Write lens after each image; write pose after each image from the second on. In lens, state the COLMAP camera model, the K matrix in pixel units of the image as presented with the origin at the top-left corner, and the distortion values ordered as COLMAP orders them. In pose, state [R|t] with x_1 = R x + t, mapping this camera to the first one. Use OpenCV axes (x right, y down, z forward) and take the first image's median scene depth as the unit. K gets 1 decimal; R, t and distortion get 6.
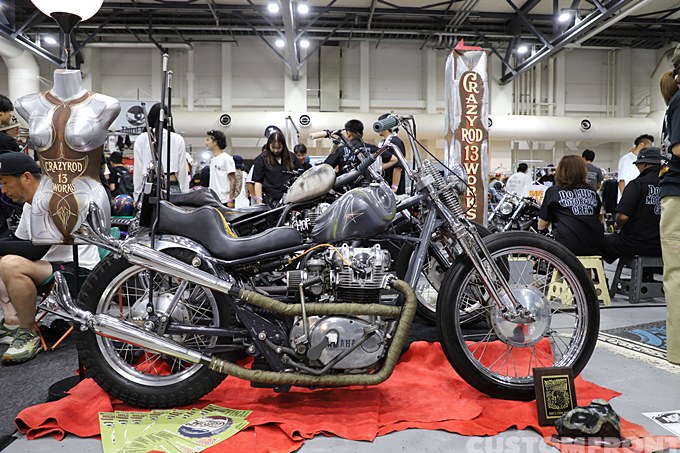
lens RADIAL K [[469.2, 0, 349.0], [0, 469.2, 218.0], [0, 0, 1]] dist [-0.059981, 0.039406]
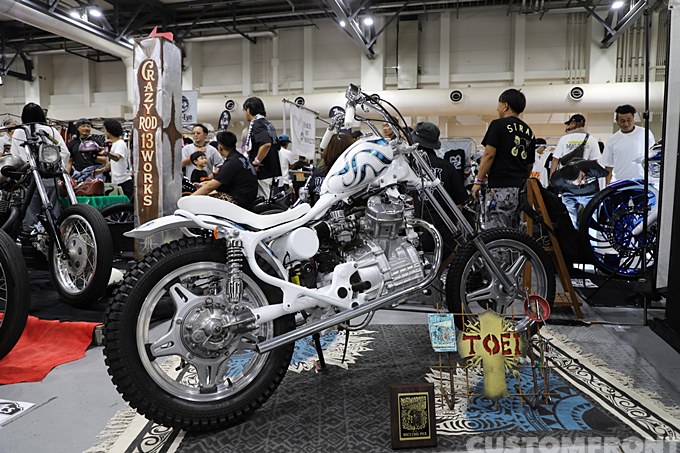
lens RADIAL K [[469.2, 0, 349.0], [0, 469.2, 218.0], [0, 0, 1]] dist [-0.059981, 0.039406]
pose [[0.954819, 0.027104, -0.295951, 0.156210], [-0.013427, 0.998750, 0.048148, -0.003920], [0.296886, -0.041999, 0.953989, 0.024540]]
